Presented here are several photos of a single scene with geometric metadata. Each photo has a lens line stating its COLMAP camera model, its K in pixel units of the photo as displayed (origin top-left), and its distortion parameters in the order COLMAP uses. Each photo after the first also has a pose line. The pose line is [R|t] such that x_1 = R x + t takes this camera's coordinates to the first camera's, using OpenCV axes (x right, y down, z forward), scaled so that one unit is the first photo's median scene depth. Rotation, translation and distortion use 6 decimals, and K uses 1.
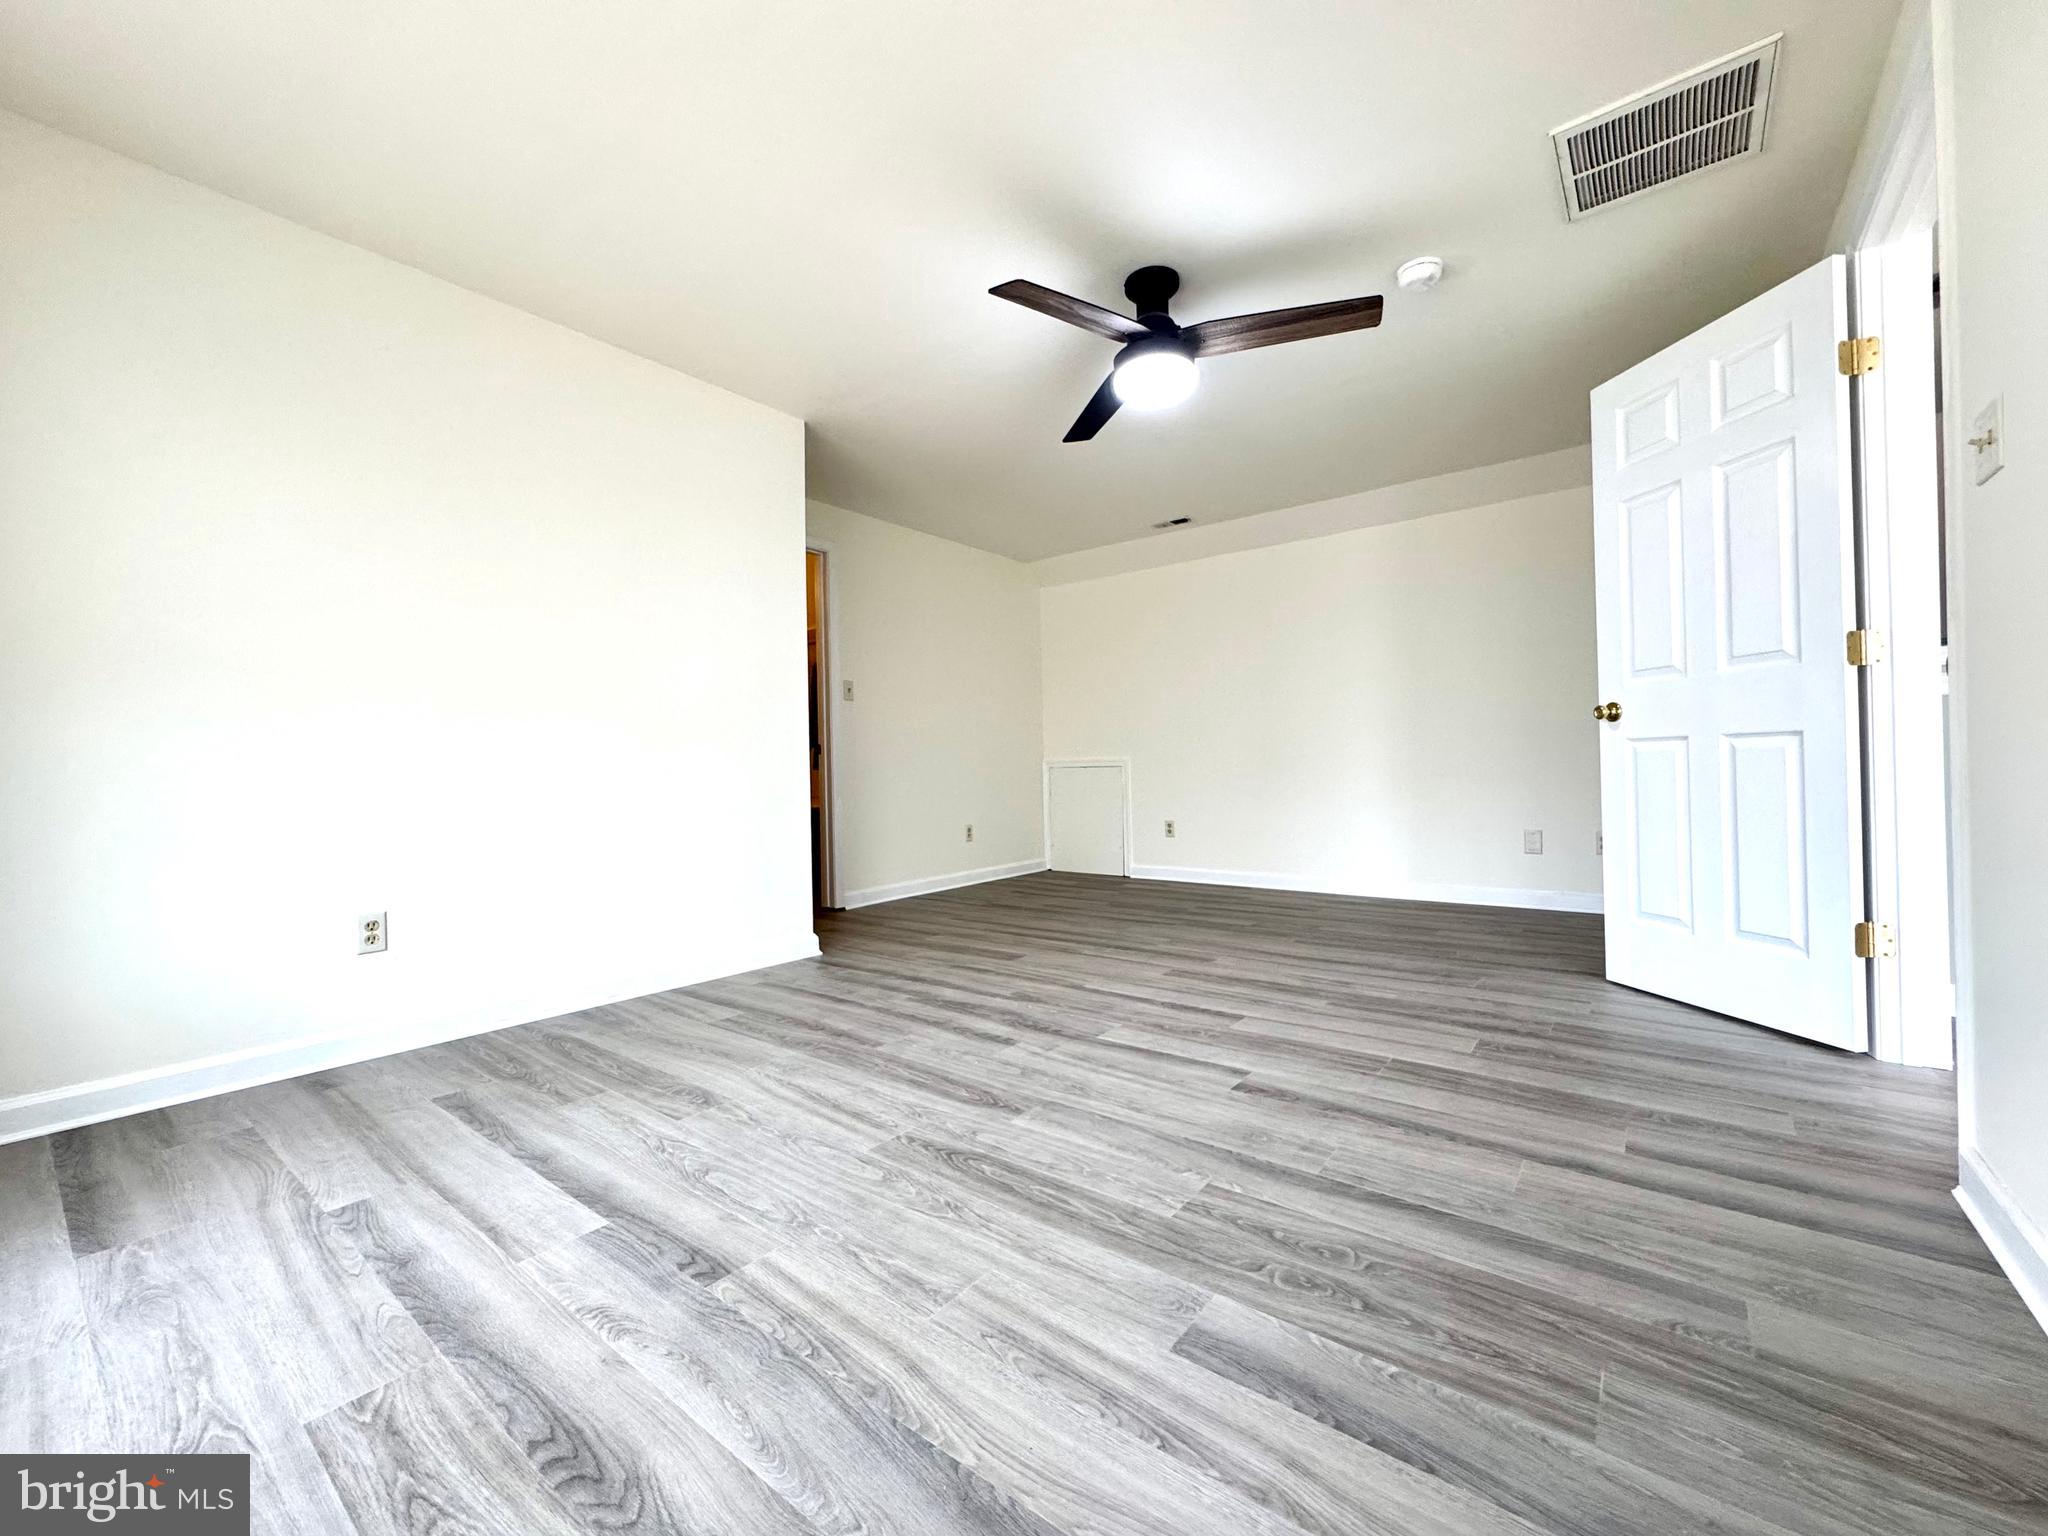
lens RADIAL K [[820.7, 0, 1042.0], [0, 820.7, 769.2], [0, 0, 1]] dist [-0.003521, 0.001684]
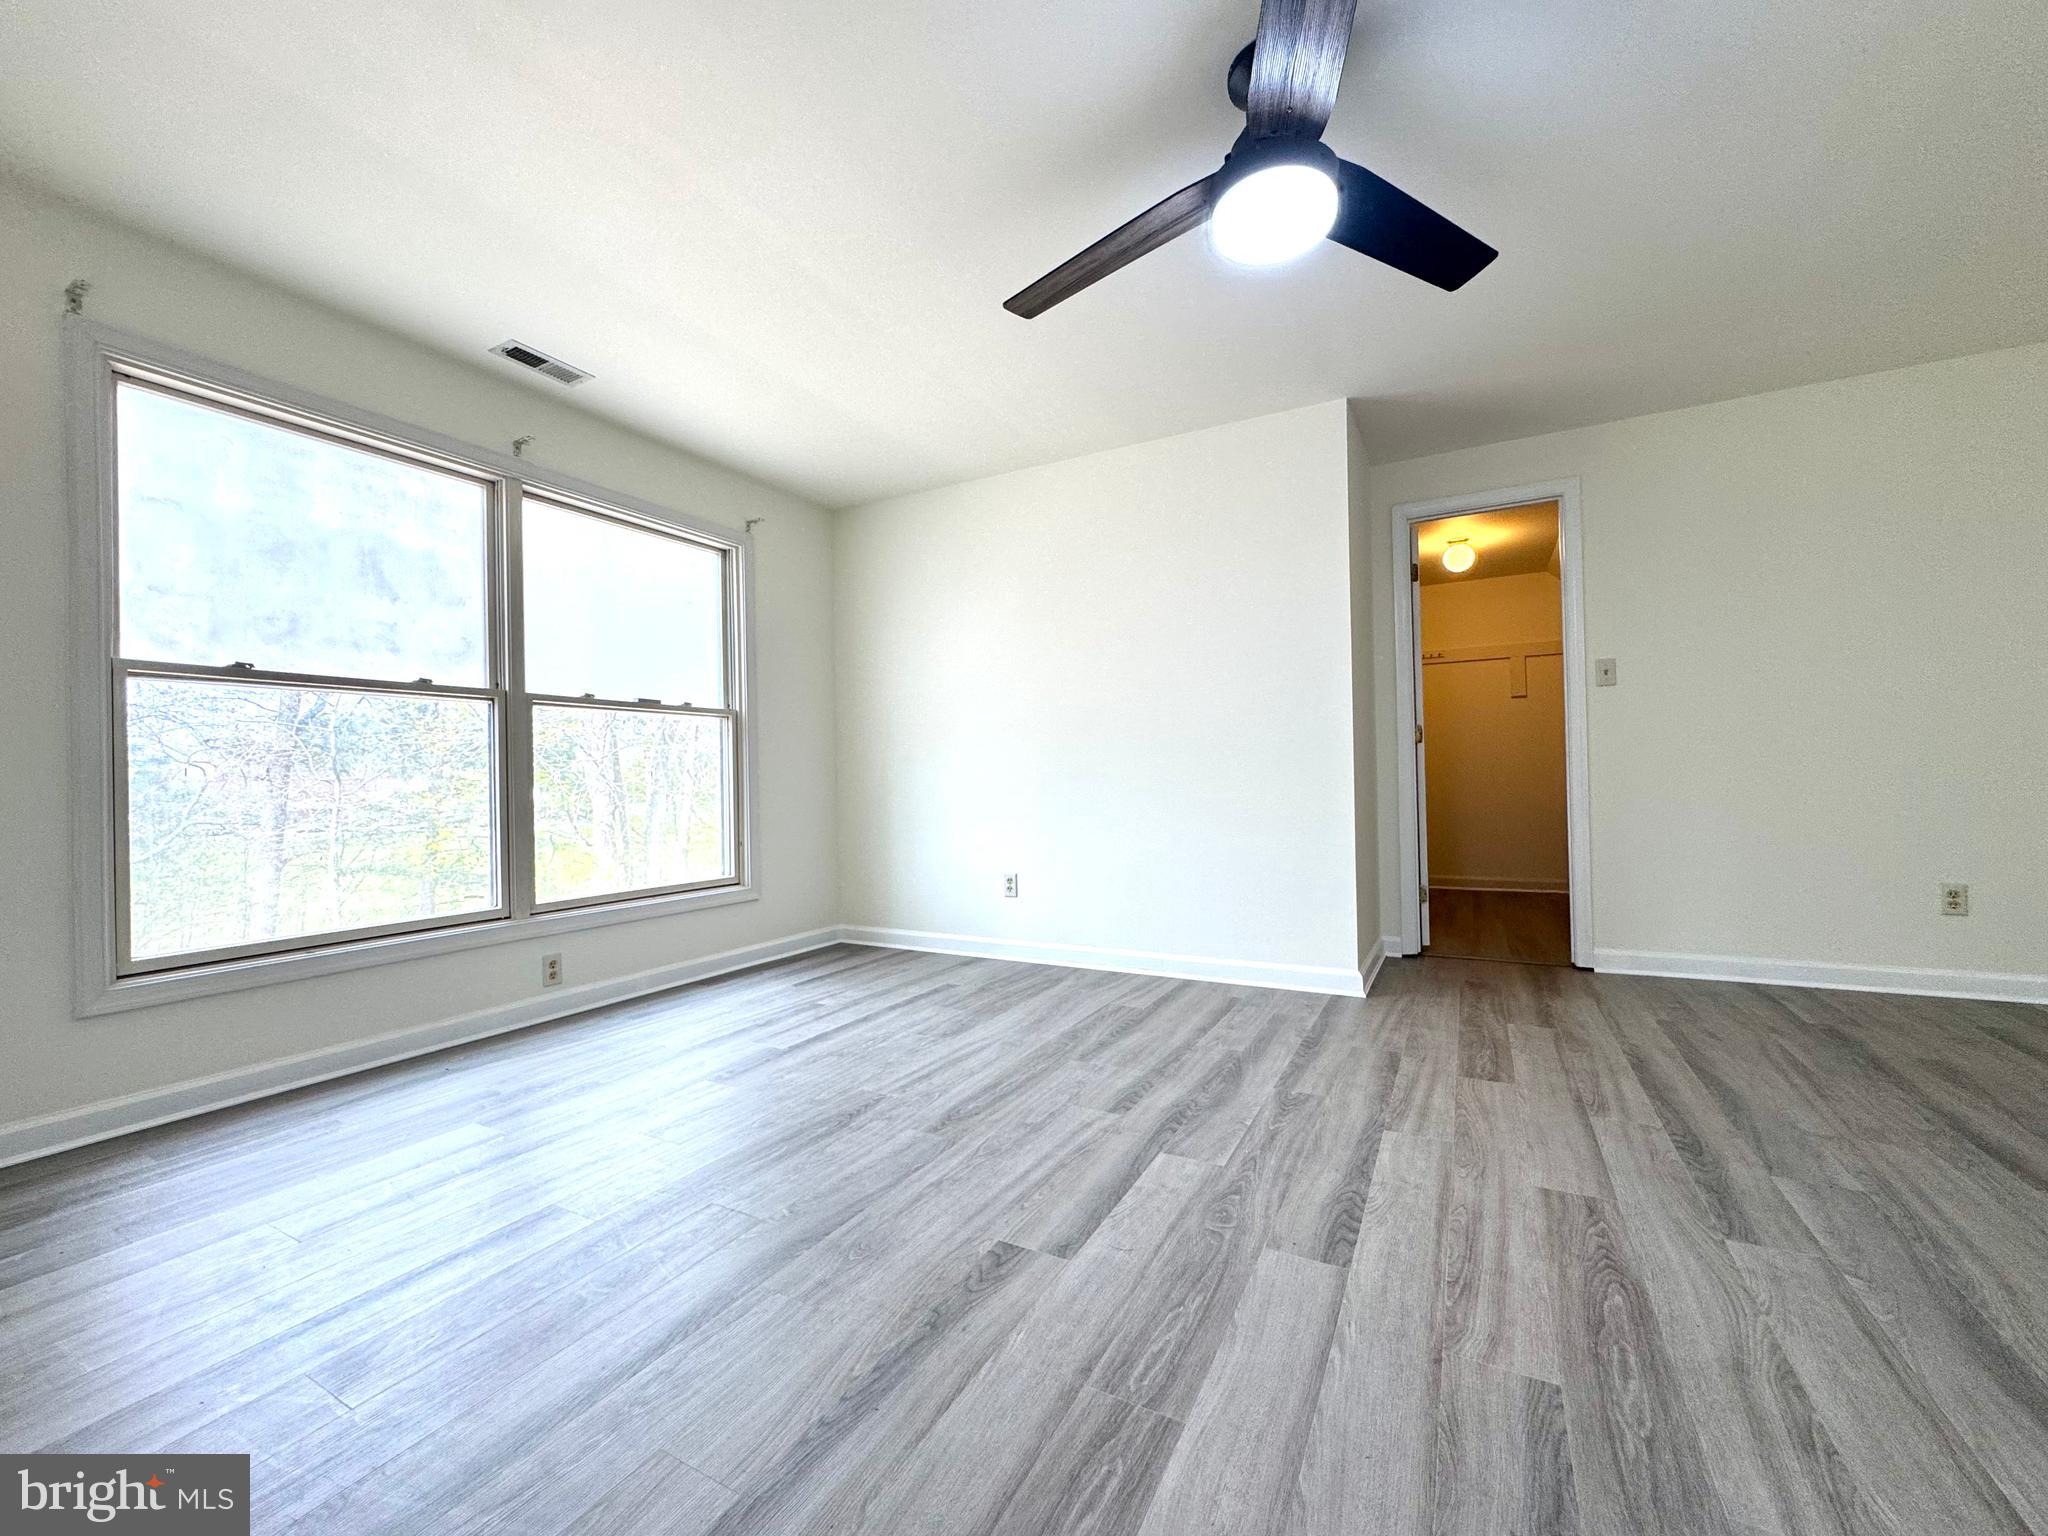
lens RADIAL K [[820.7, 0, 1006.5], [0, 820.7, 763.2], [0, 0, 1]] dist [-0.003521, 0.001684]
pose [[0.144587, -0.002554, -0.989489, 0.909922], [0.013860, 0.999904, -0.000556, -0.050654], [0.989395, -0.013634, 0.144608, 0.828748]]
